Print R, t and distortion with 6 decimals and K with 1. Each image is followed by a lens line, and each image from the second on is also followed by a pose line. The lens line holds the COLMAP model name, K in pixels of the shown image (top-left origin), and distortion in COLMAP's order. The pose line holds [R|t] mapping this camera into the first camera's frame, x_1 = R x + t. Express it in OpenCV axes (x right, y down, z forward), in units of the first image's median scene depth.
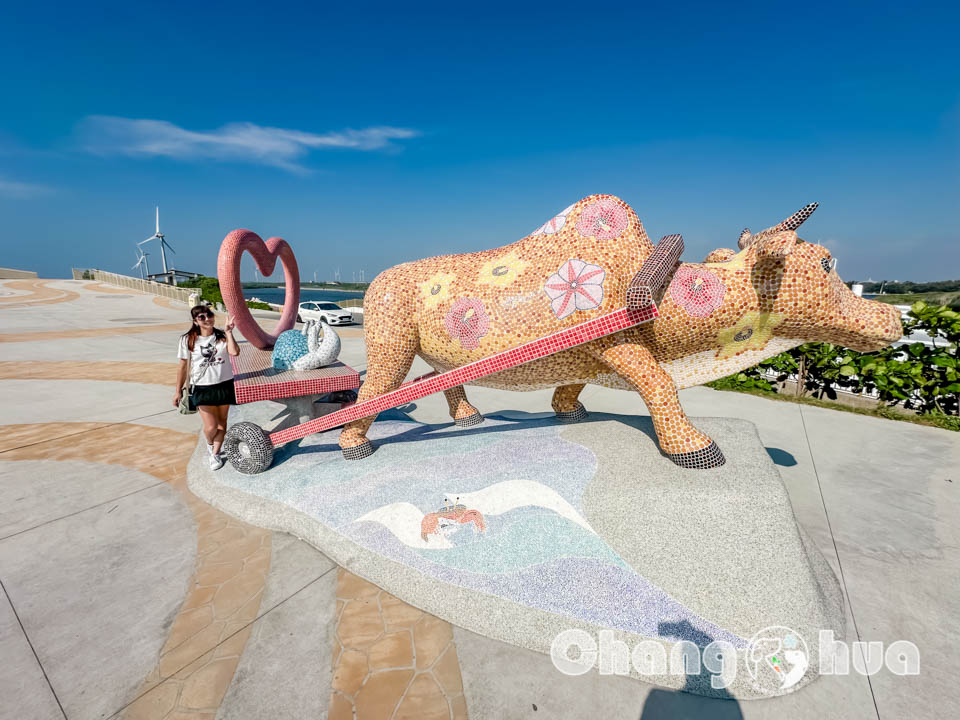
lens RADIAL K [[384.5, 0, 485.3], [0, 384.5, 362.6], [0, 0, 1]] dist [-0.002917, 0.000929]
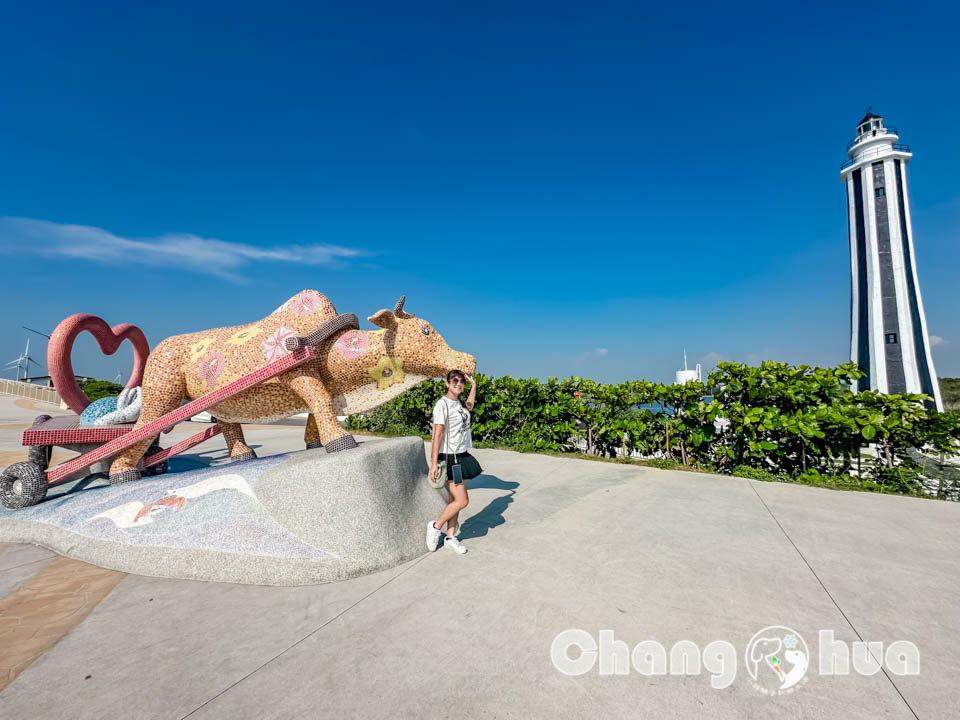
lens RADIAL K [[384.5, 0, 482.2], [0, 384.5, 360.8], [0, 0, 1]] dist [-0.002917, 0.000929]
pose [[0.986590, 0.008459, 0.162997, 0.792327], [0.036102, 0.962610, -0.268473, 0.320956], [-0.159174, 0.270757, 0.949397, -0.590222]]
